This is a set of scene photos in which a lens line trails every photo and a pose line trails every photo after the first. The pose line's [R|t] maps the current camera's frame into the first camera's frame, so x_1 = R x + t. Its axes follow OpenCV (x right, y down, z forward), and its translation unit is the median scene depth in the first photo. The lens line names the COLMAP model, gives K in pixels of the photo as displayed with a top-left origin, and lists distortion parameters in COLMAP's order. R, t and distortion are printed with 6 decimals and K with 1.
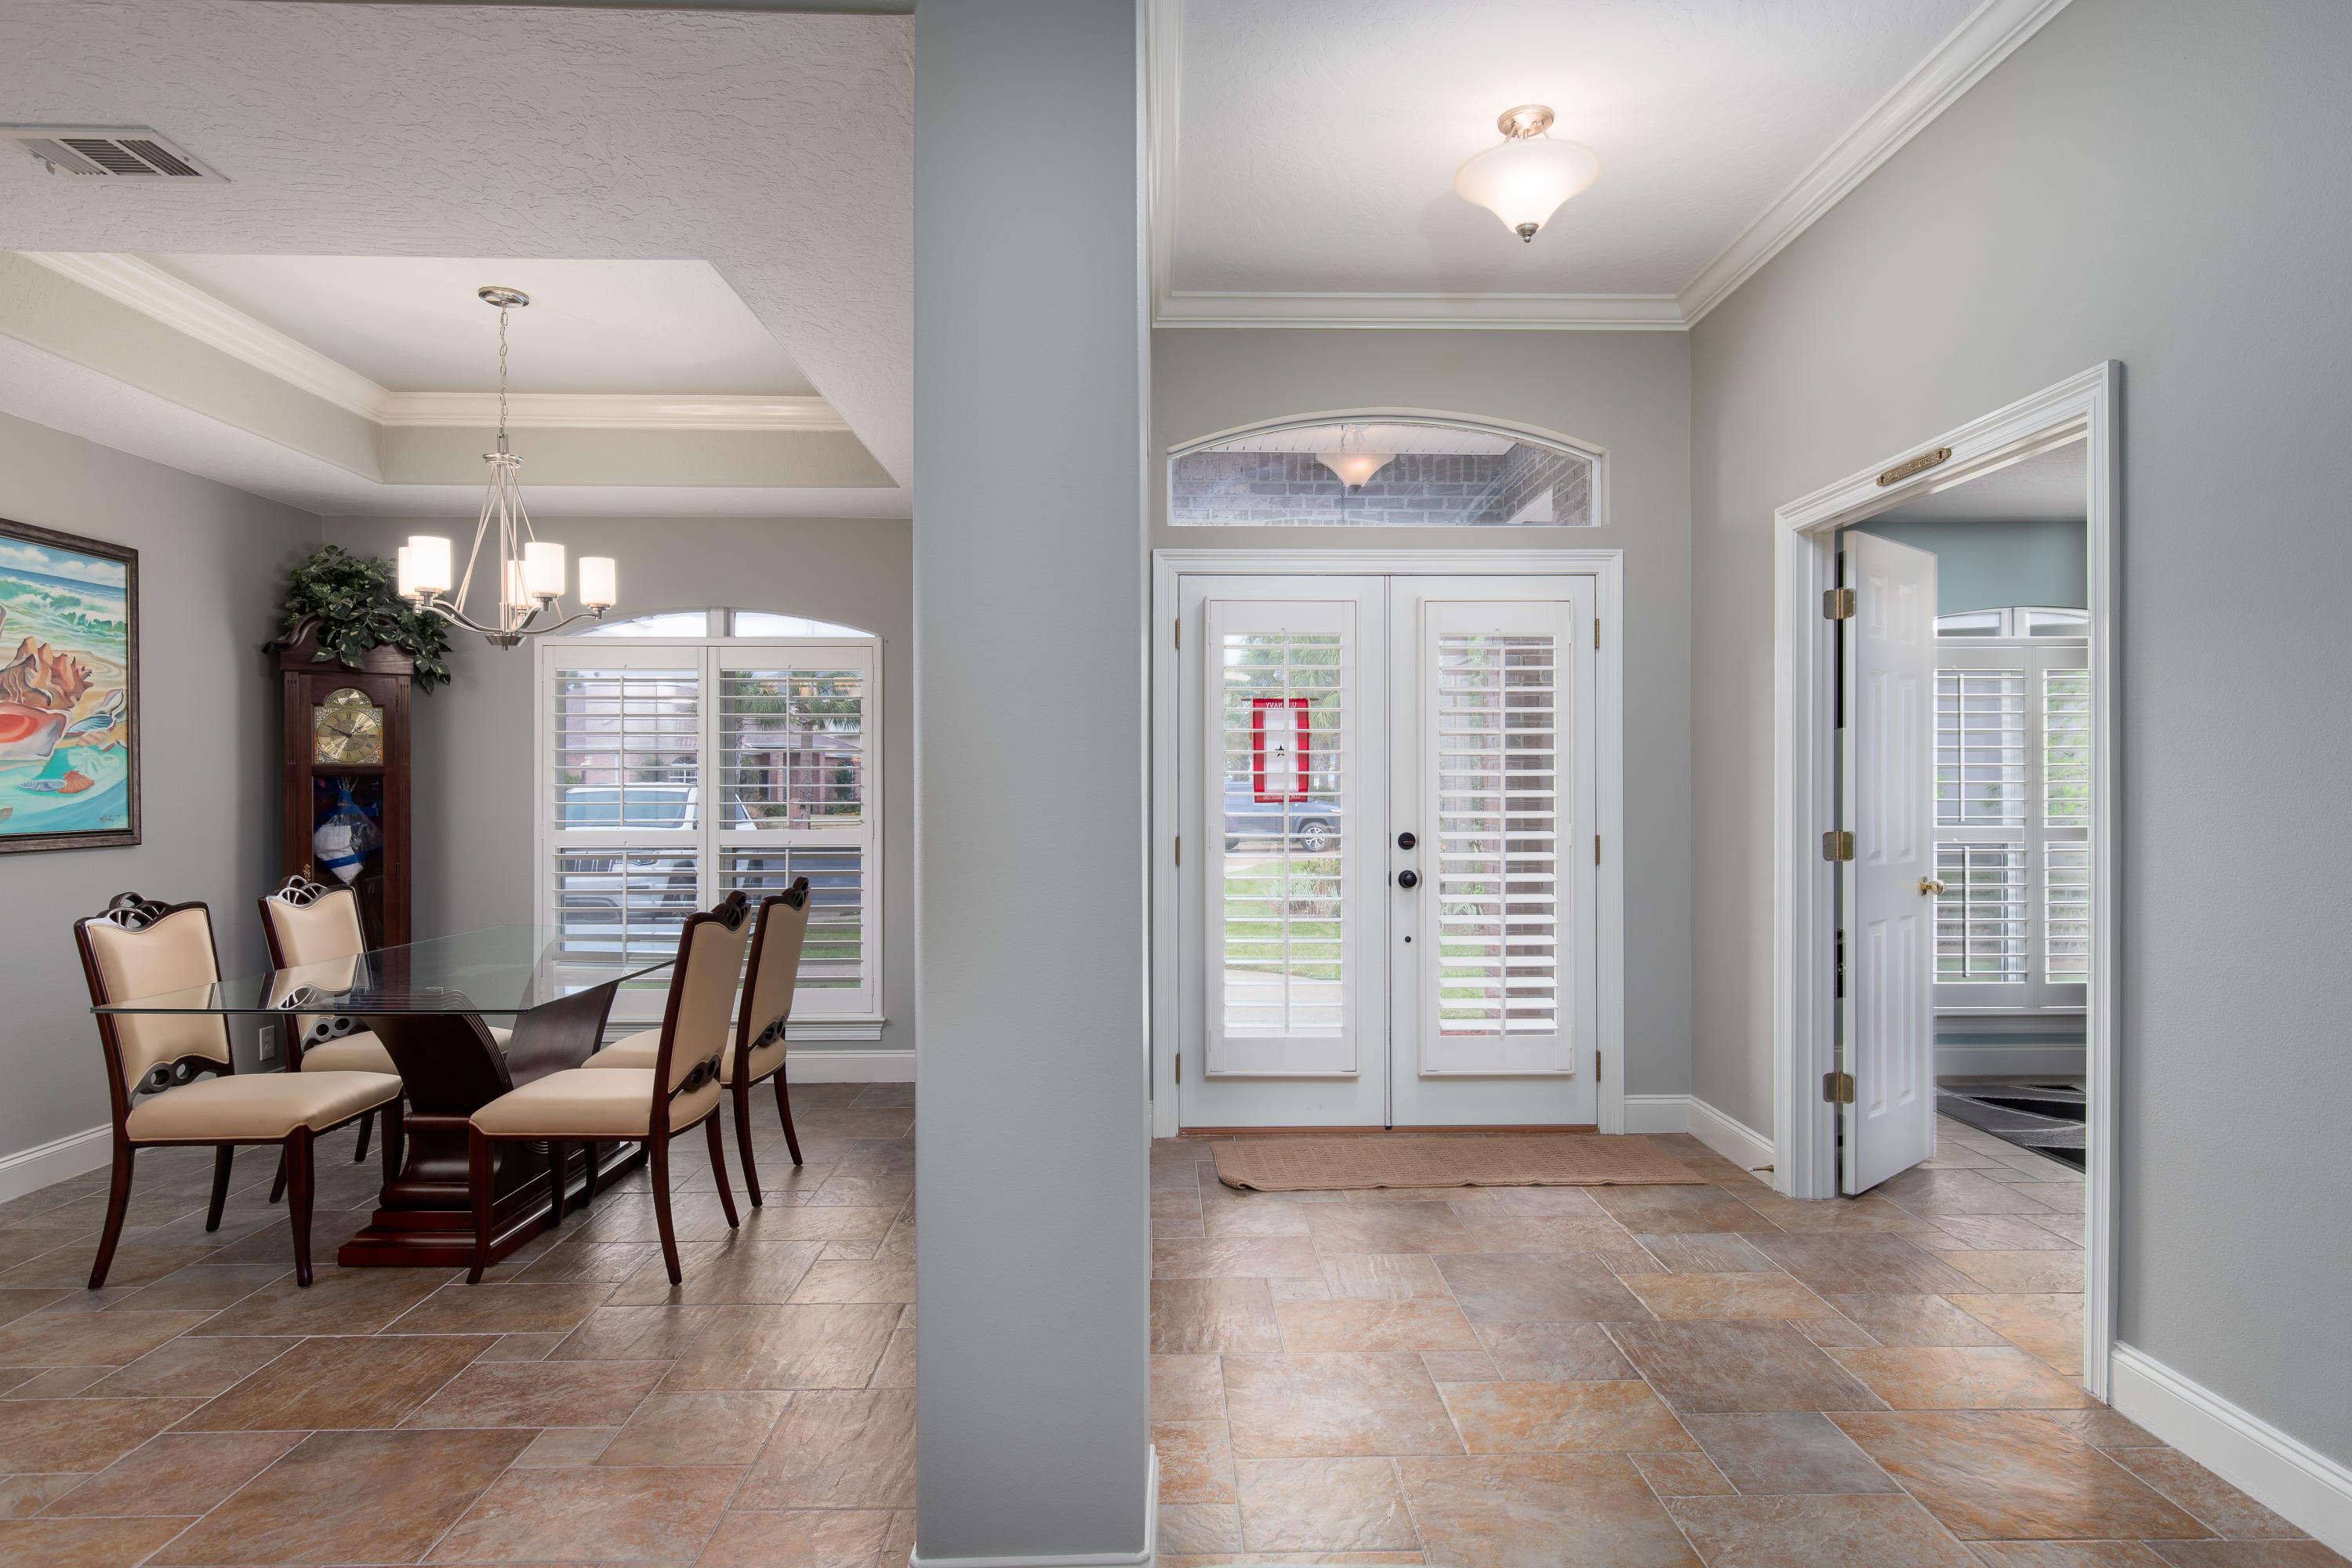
lens RADIAL K [[1293.5, 0, 1175.4], [0, 1293.5, 783.3], [0, 0, 1]] dist [-0.003896, 0.001487]
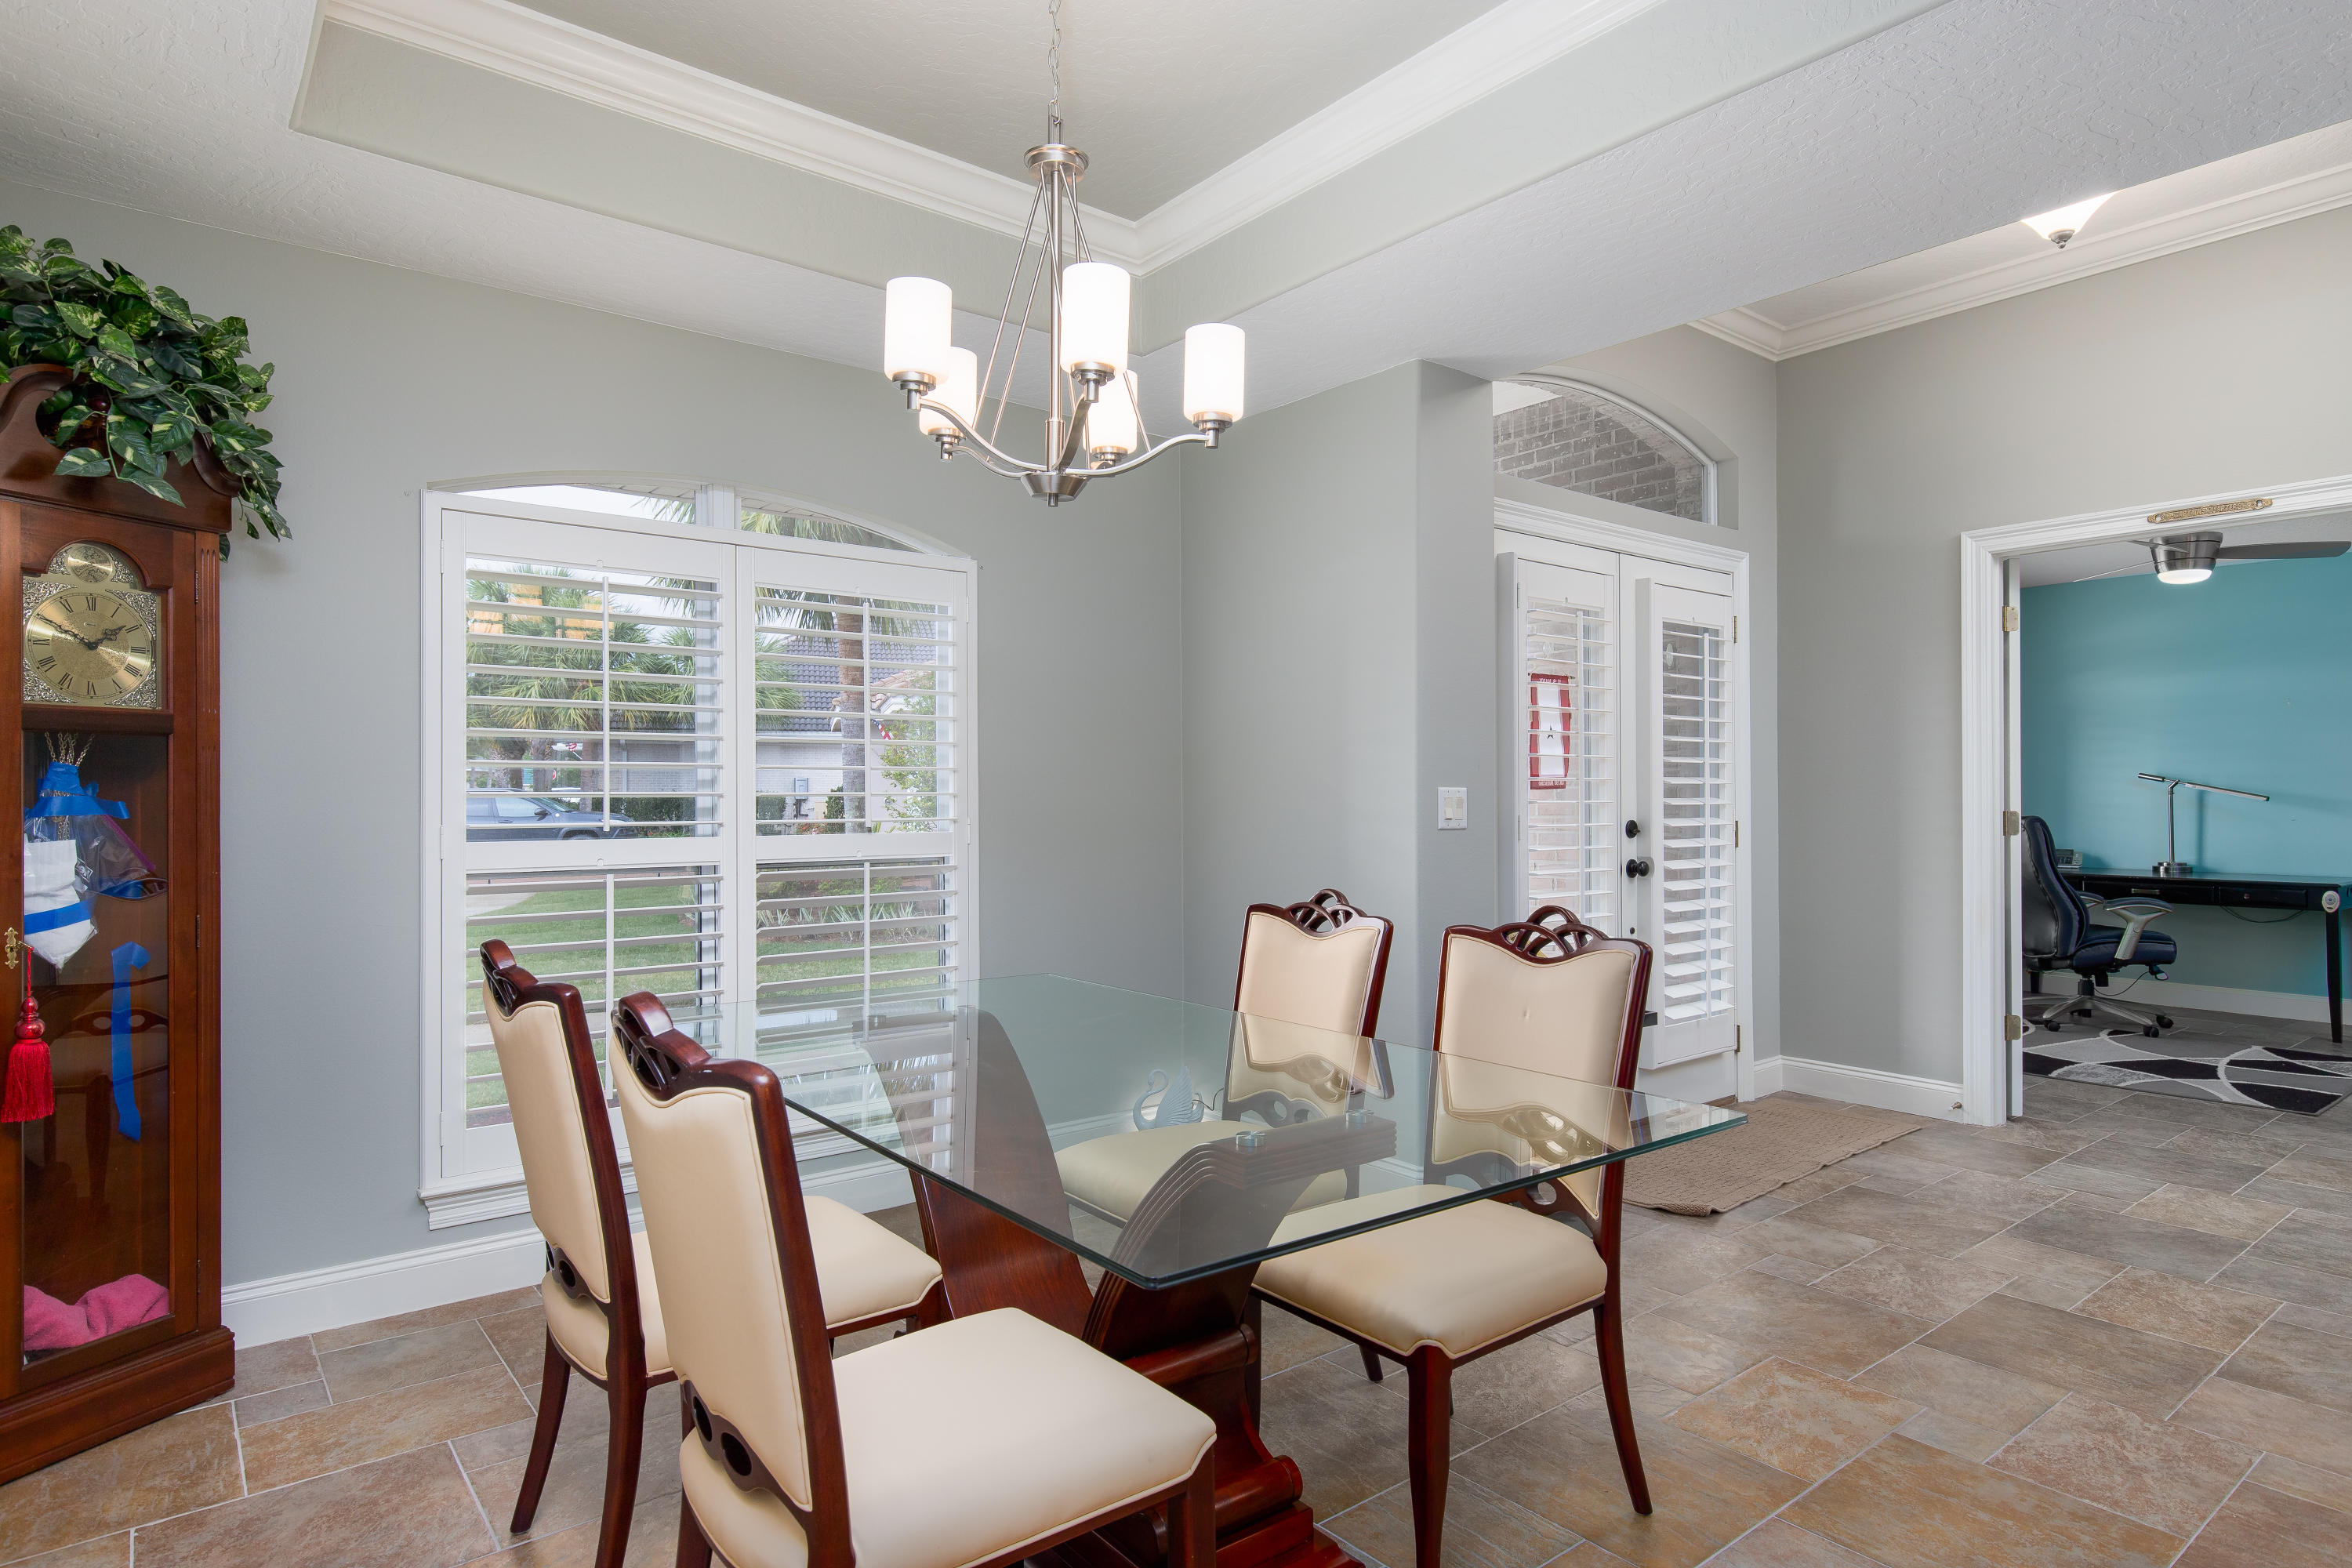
lens RADIAL K [[1293.5, 0, 1173.1], [0, 1293.5, 782.0], [0, 0, 1]] dist [-0.003896, 0.001487]
pose [[0.792136, 0.005184, 0.610322, -0.684583], [0.000005, 0.999964, -0.008500, 0.017884], [-0.610344, 0.006736, 0.792108, 0.446363]]
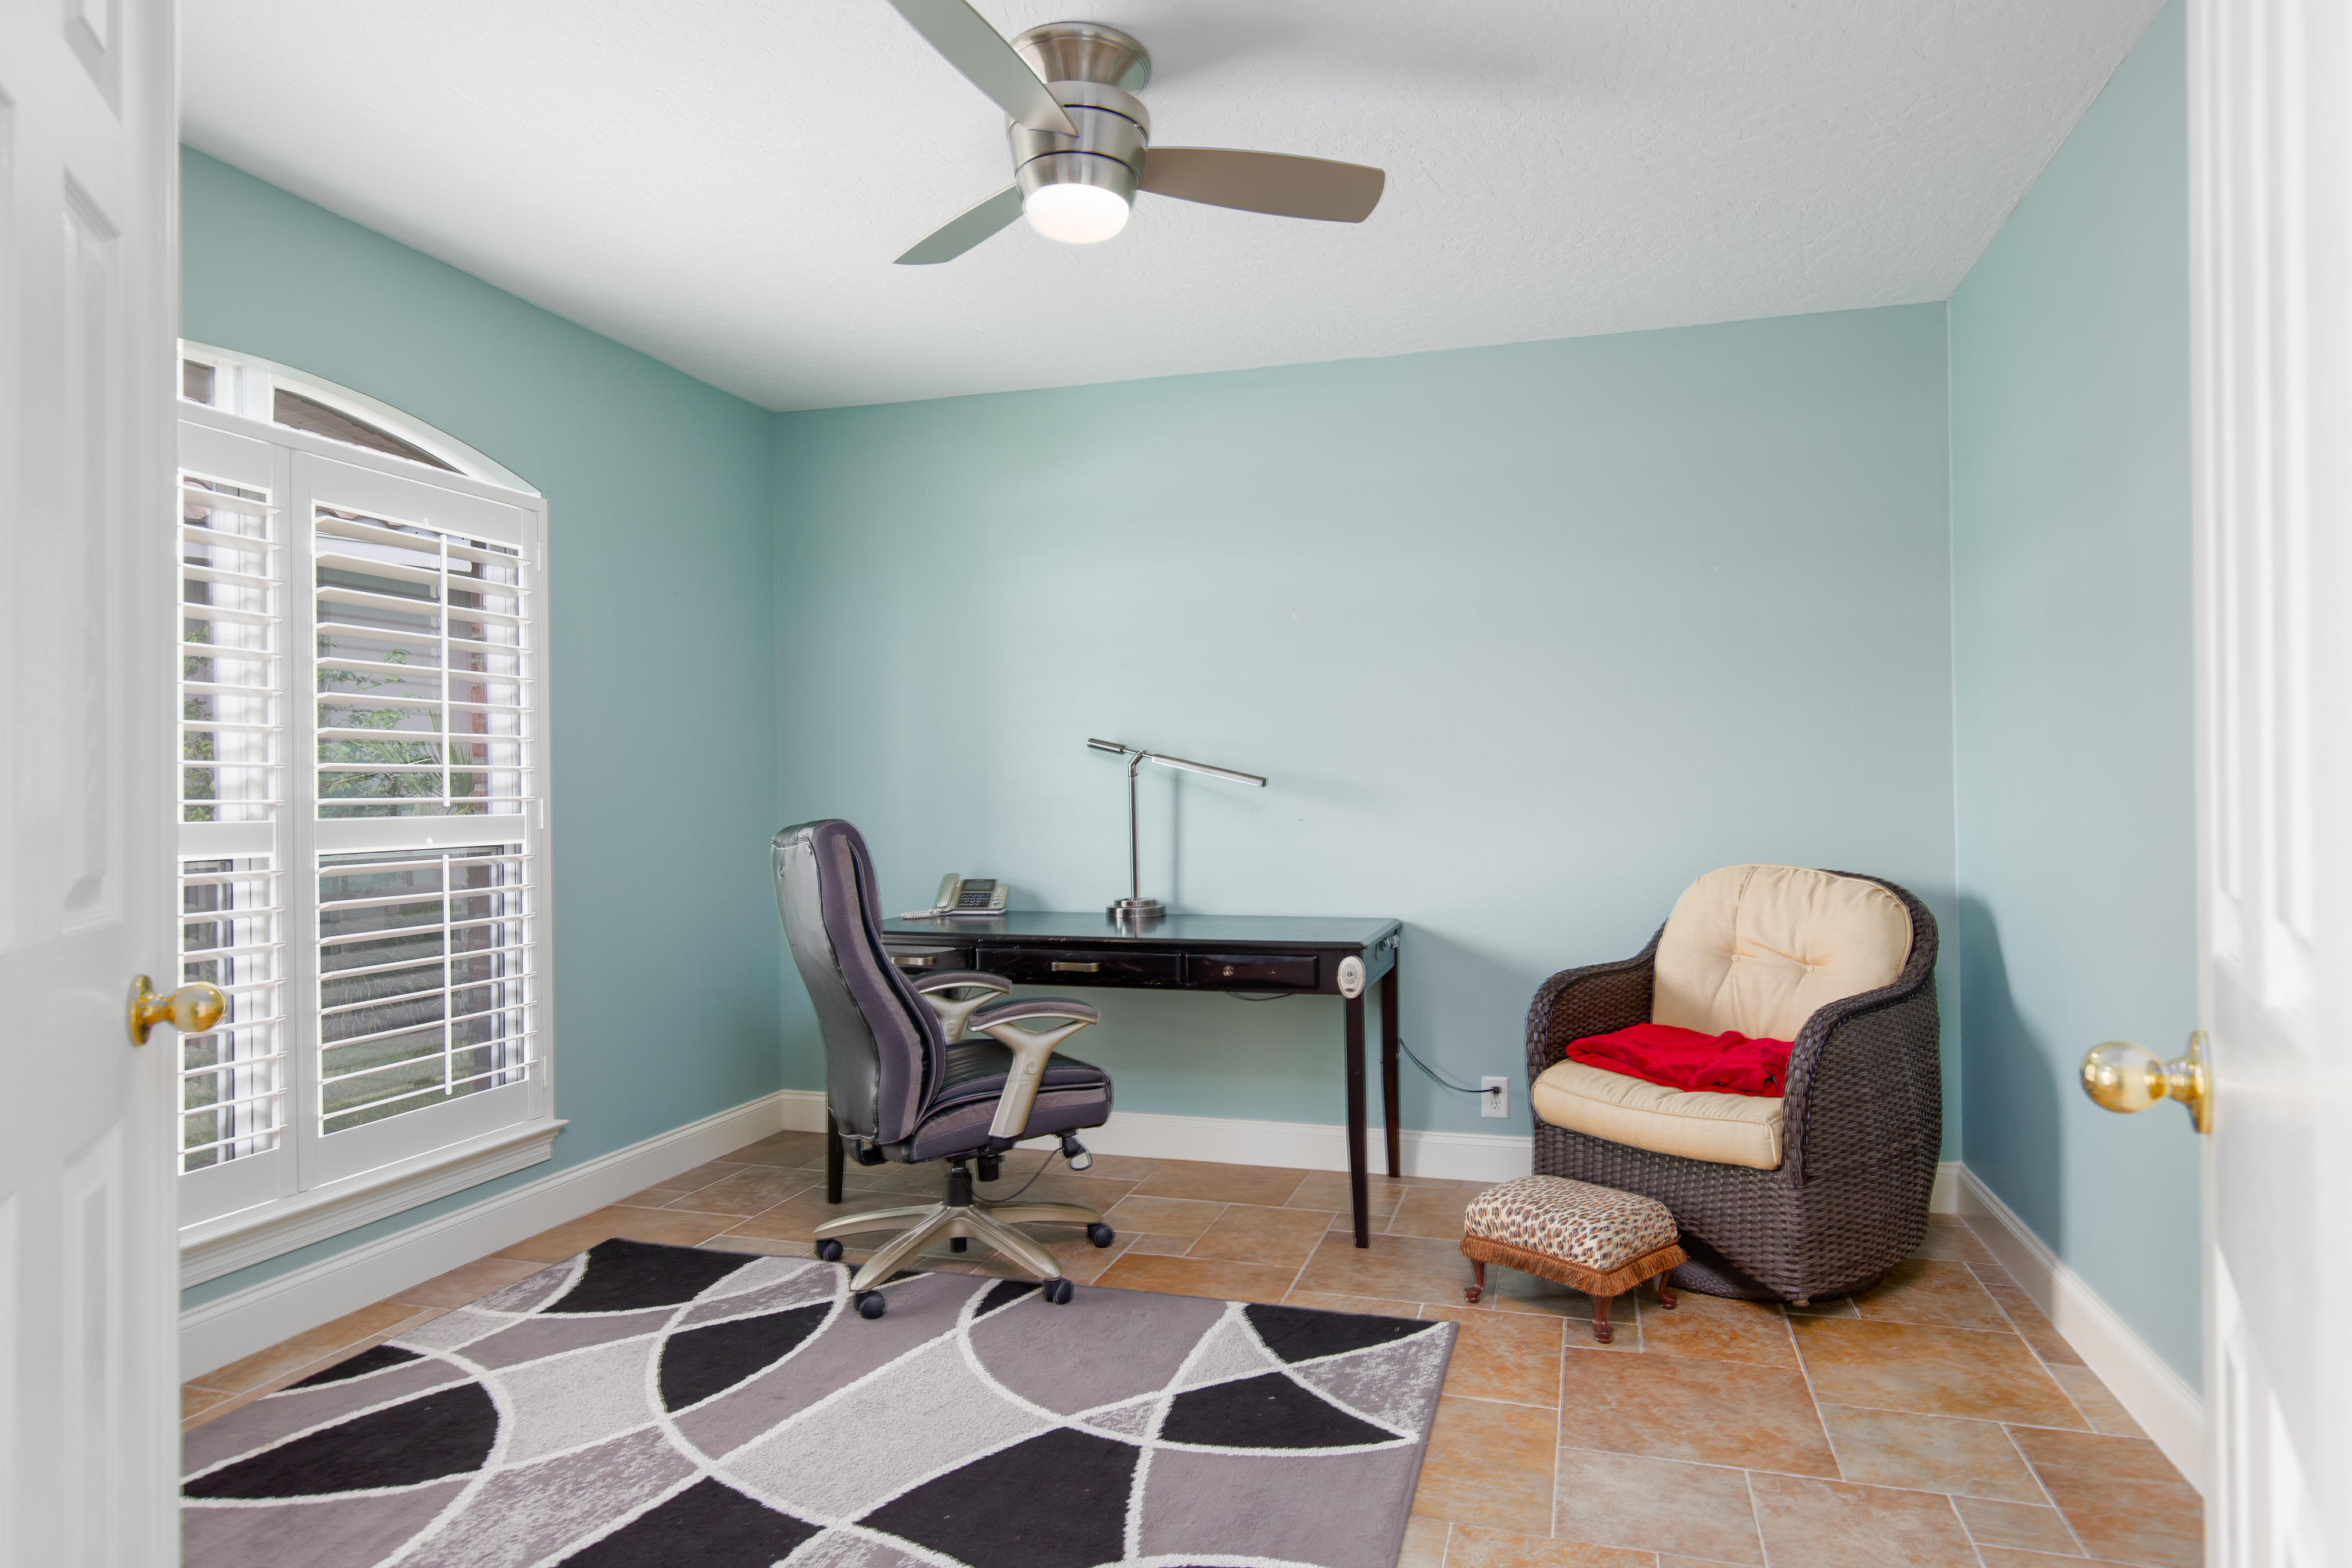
lens RADIAL K [[1390.3, 0, 1174.9], [0, 1390.3, 791.0], [0, 0, 1]] dist [-0.028520, -0.000316]
pose [[0.295579, 0.001389, 0.955317, 0.333713], [0.008234, 0.999958, -0.004002, 0.032504], [-0.955283, 0.009049, 0.295556, 0.641917]]
